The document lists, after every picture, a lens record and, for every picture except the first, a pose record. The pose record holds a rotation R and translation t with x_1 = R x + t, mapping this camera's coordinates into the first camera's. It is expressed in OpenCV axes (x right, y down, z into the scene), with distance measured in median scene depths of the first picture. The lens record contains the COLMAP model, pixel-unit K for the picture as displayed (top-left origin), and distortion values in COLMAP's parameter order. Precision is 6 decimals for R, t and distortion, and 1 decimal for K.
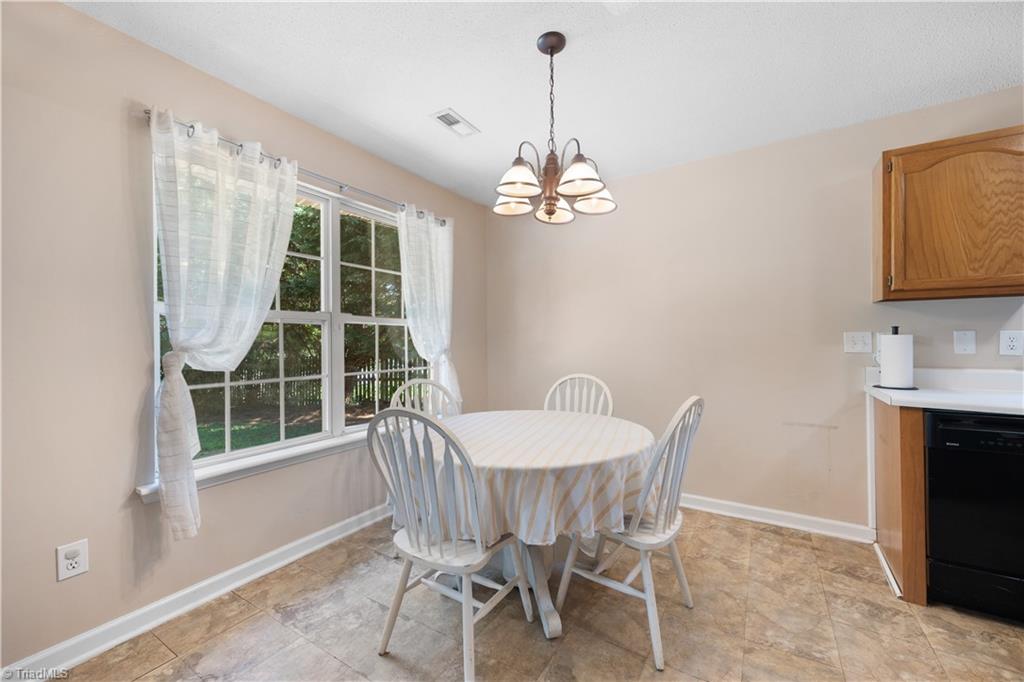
lens RADIAL K [[399.2, 0, 510.7], [0, 399.2, 341.8], [0, 0, 1]] dist [0.007114, -0.001850]
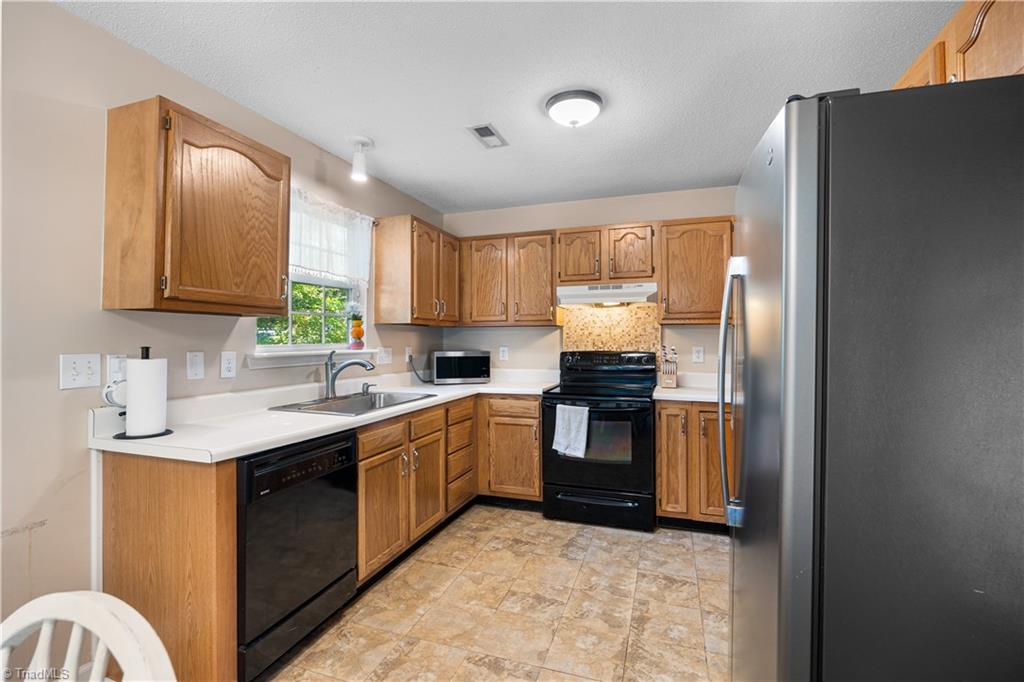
lens RADIAL K [[452.9, 0, 516.3], [0, 452.9, 334.2], [0, 0, 1]] dist [-0.016153, -0.000002]
pose [[-0.235989, 0.020259, 0.971544, 0.050007], [0.002320, 0.999792, -0.020284, -0.049341], [-0.971753, -0.002533, -0.235987, 0.636520]]
